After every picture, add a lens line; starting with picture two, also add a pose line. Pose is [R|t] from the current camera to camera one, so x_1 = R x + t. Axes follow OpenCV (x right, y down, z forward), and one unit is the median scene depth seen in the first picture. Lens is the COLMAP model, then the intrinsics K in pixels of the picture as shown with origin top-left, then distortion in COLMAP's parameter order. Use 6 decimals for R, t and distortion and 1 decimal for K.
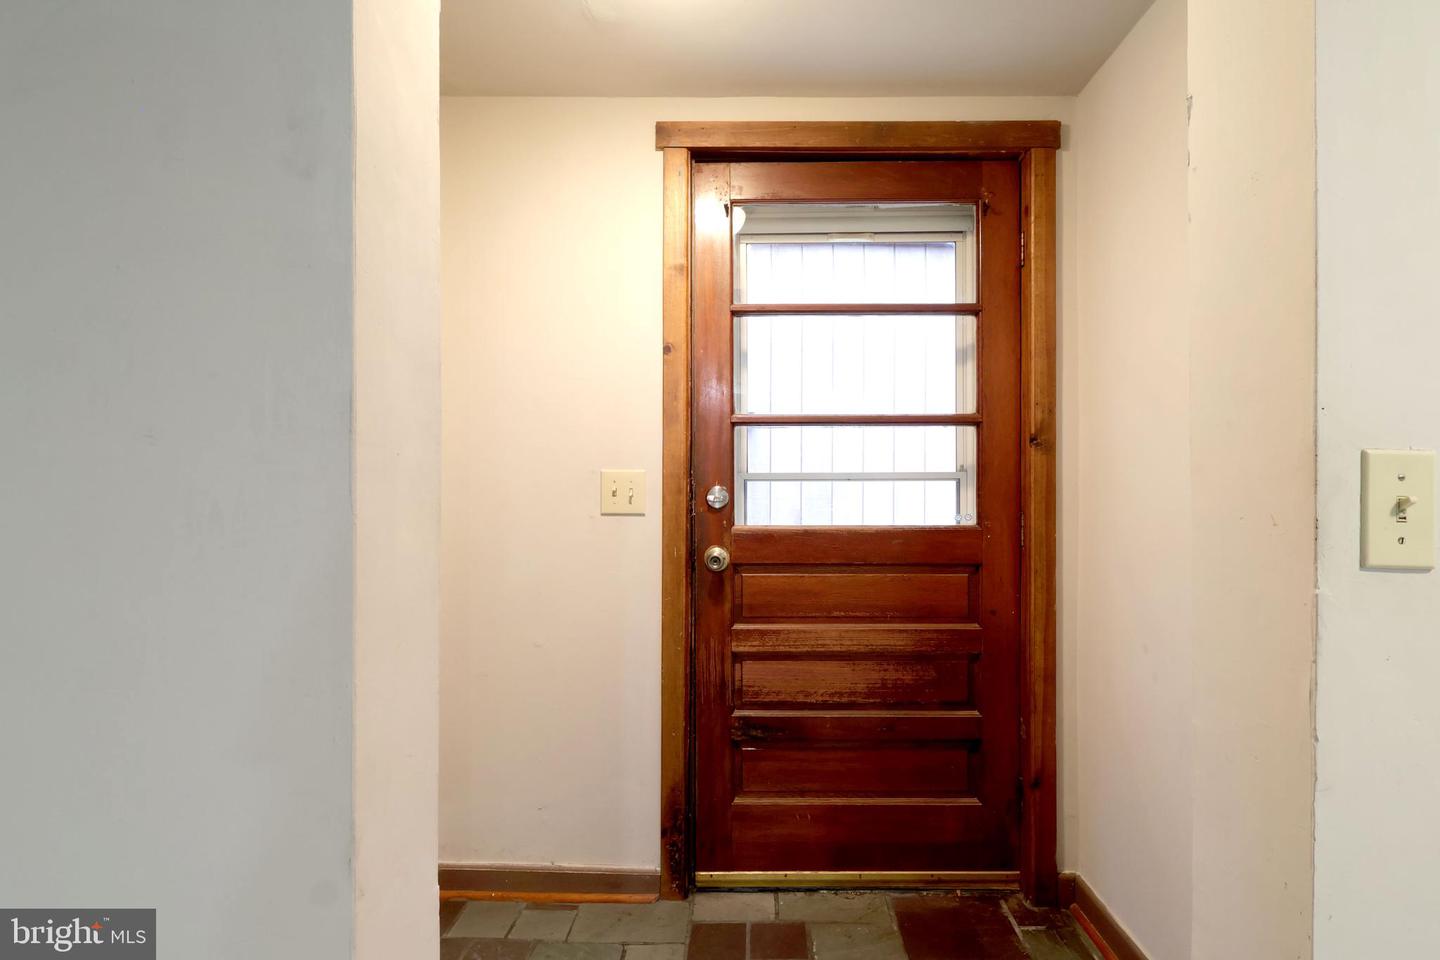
lens RADIAL K [[693.6, 0, 721.1], [0, 693.6, 479.4], [0, 0, 1]] dist [0.000715, -0.001175]
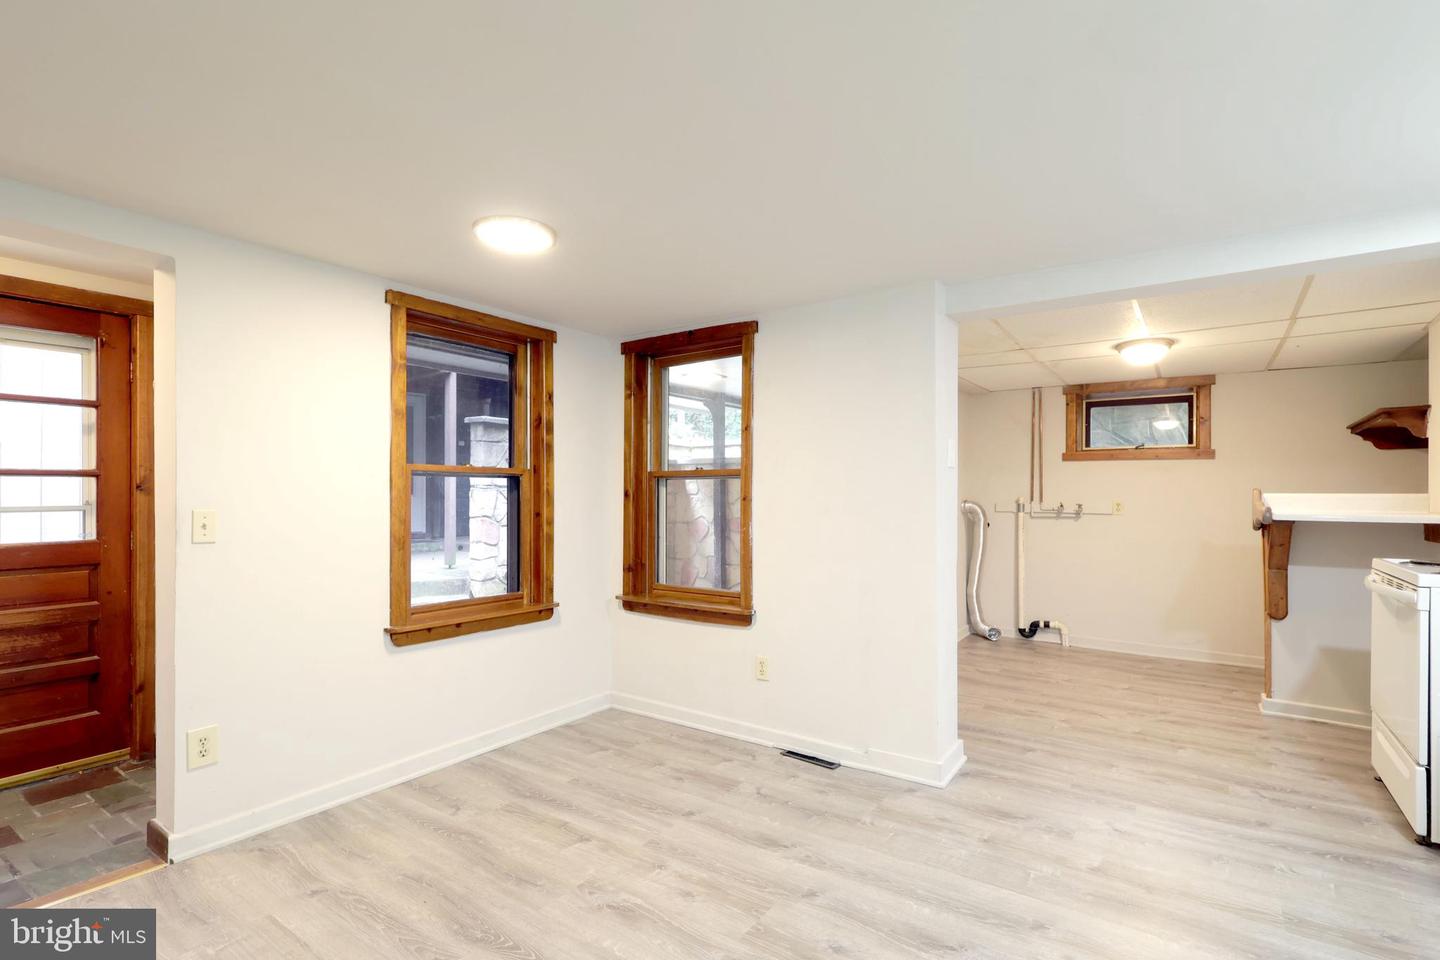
lens RADIAL K [[693.6, 0, 742.5], [0, 693.6, 484.5], [0, 0, 1]] dist [0.000715, -0.001175]
pose [[0.541985, 0.001316, 0.840387, -0.169210], [-0.000101, 0.999999, -0.001501, -0.058997], [-0.840388, 0.000729, 0.541985, -1.127591]]
